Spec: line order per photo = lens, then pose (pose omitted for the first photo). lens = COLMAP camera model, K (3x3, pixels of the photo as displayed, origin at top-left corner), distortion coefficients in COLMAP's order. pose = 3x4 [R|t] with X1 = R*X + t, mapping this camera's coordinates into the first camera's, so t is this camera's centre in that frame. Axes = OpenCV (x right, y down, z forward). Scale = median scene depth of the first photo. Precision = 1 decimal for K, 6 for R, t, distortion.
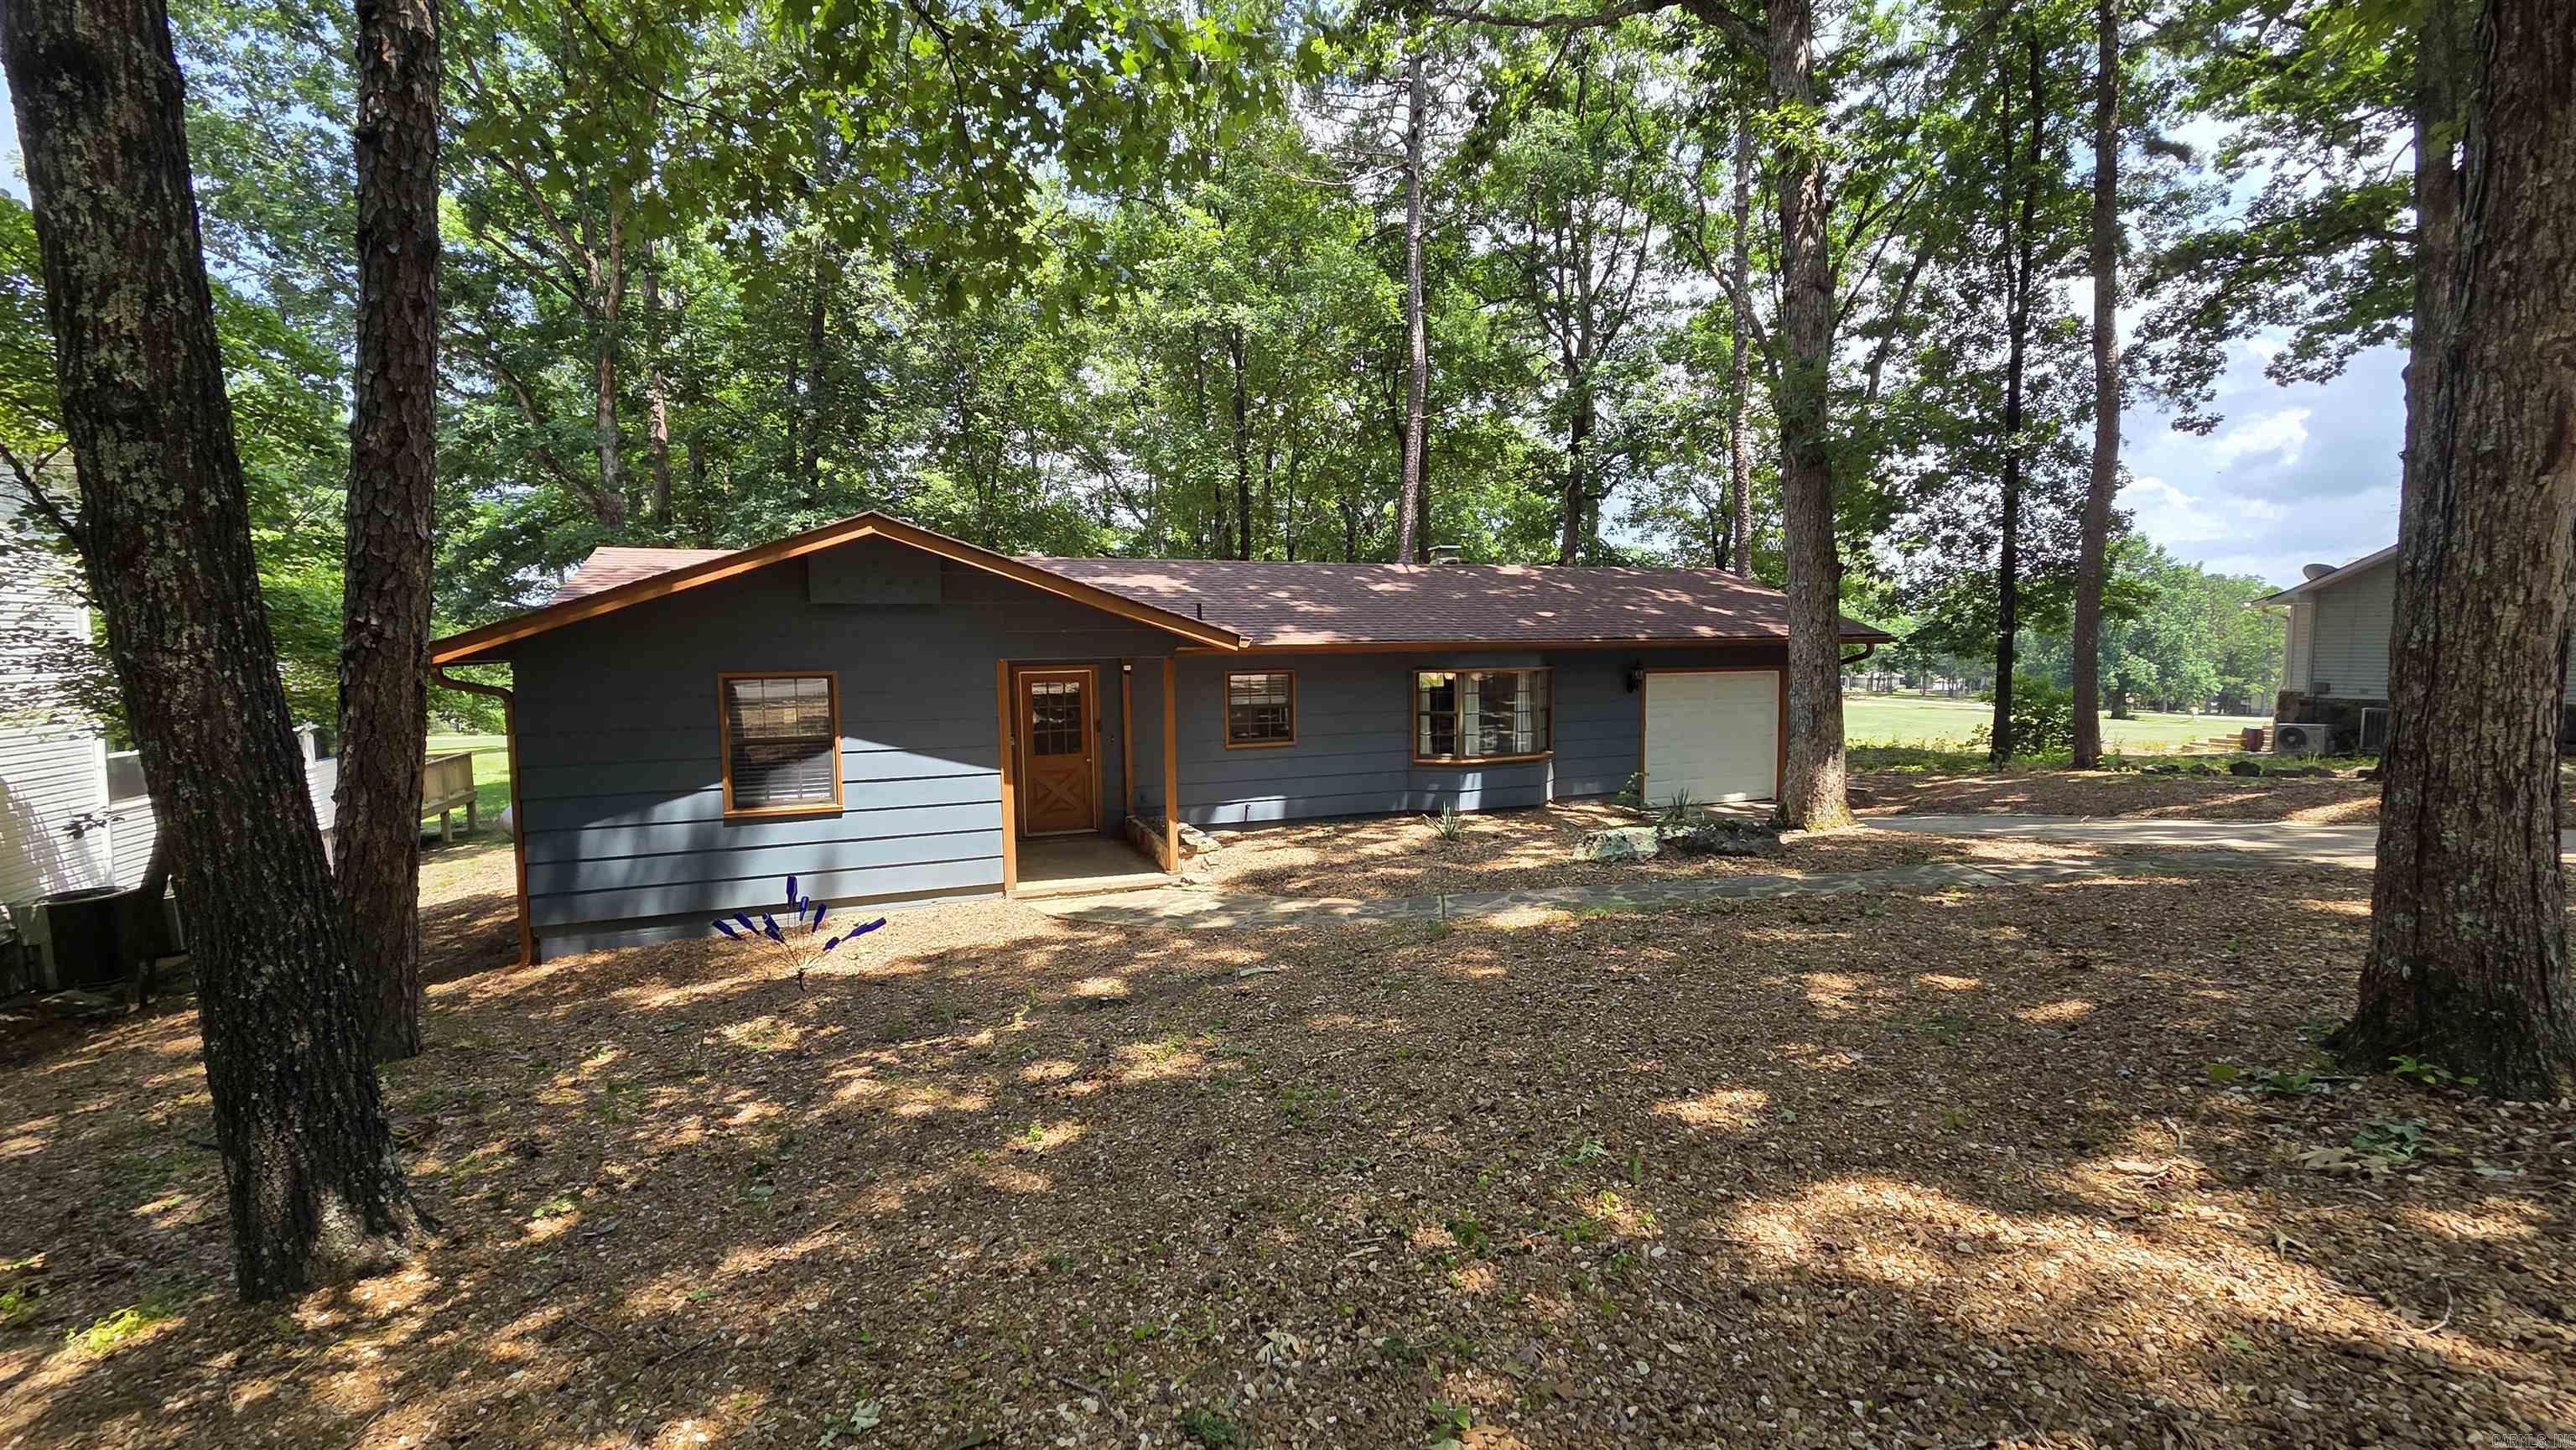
lens RADIAL K [[1053.5, 0, 1286.0], [0, 1053.5, 722.2], [0, 0, 1]] dist [0.008917, -0.001820]
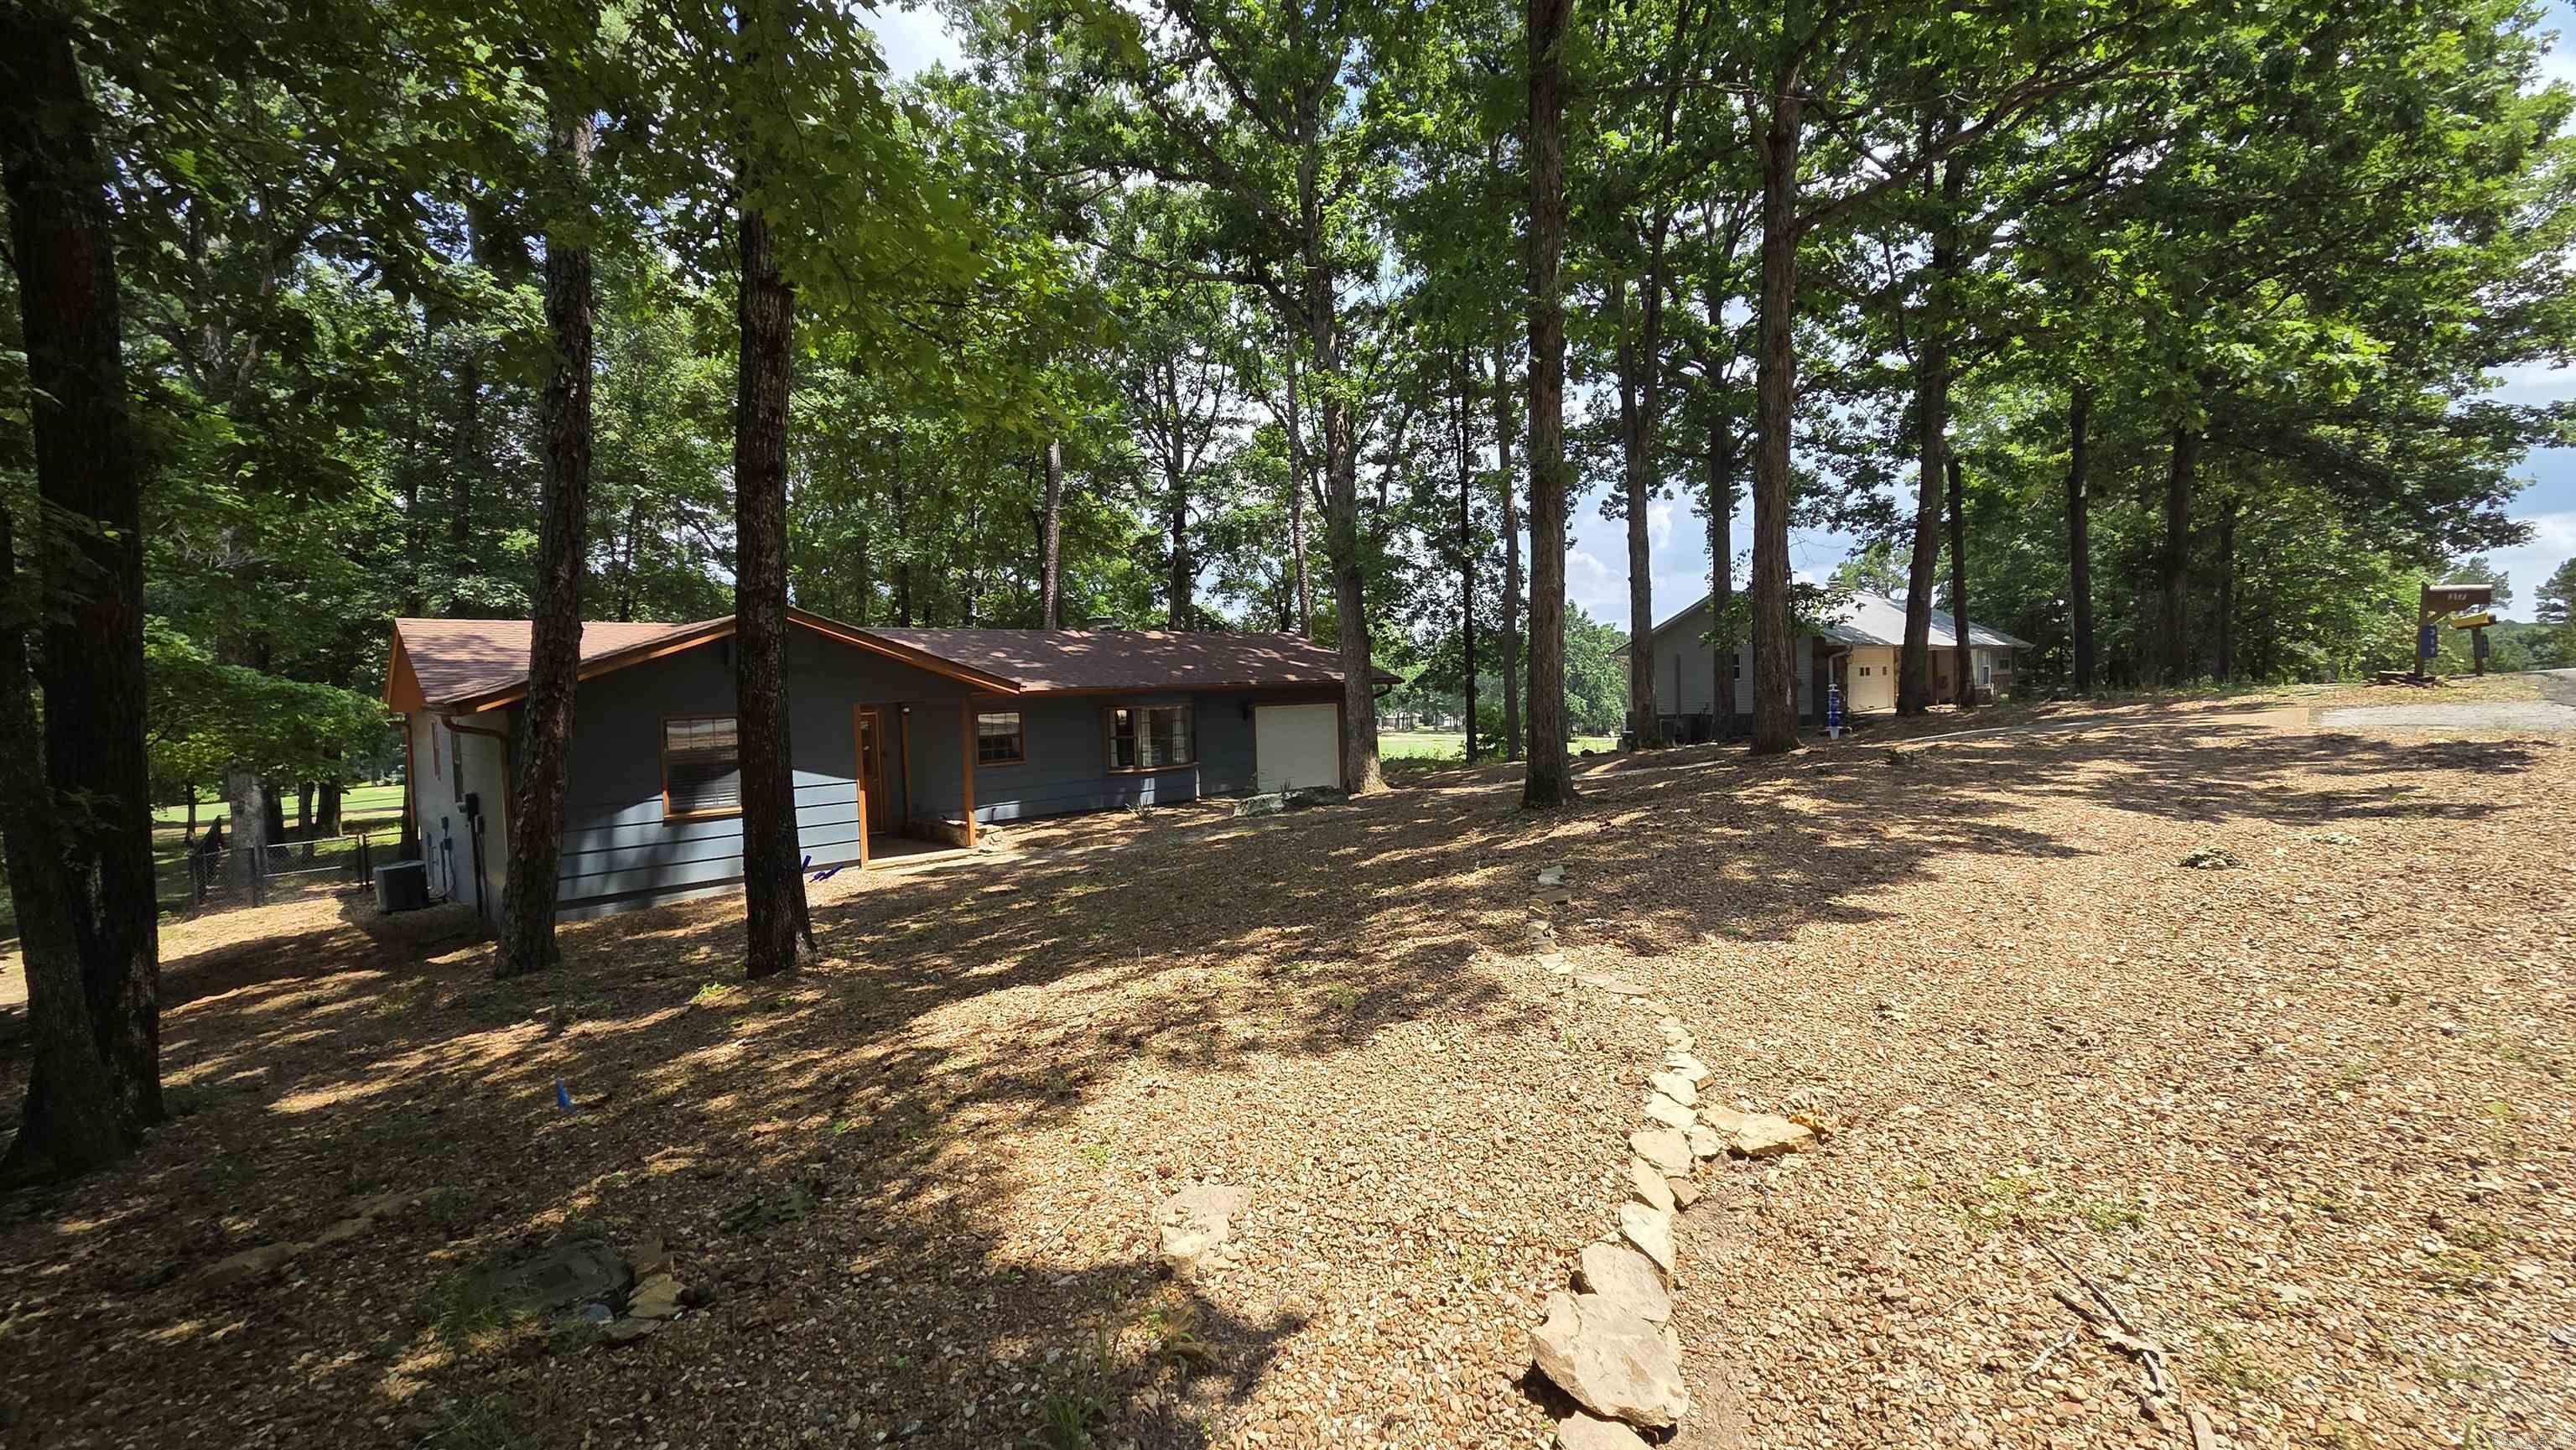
lens RADIAL K [[1053.5, 0, 1291.7], [0, 1053.5, 714.2], [0, 0, 1]] dist [0.008917, -0.001820]
pose [[0.918769, -0.029452, 0.393696, -0.132702], [0.052150, 0.997529, -0.047078, 0.024817], [-0.391336, 0.063785, 0.918034, -0.254931]]
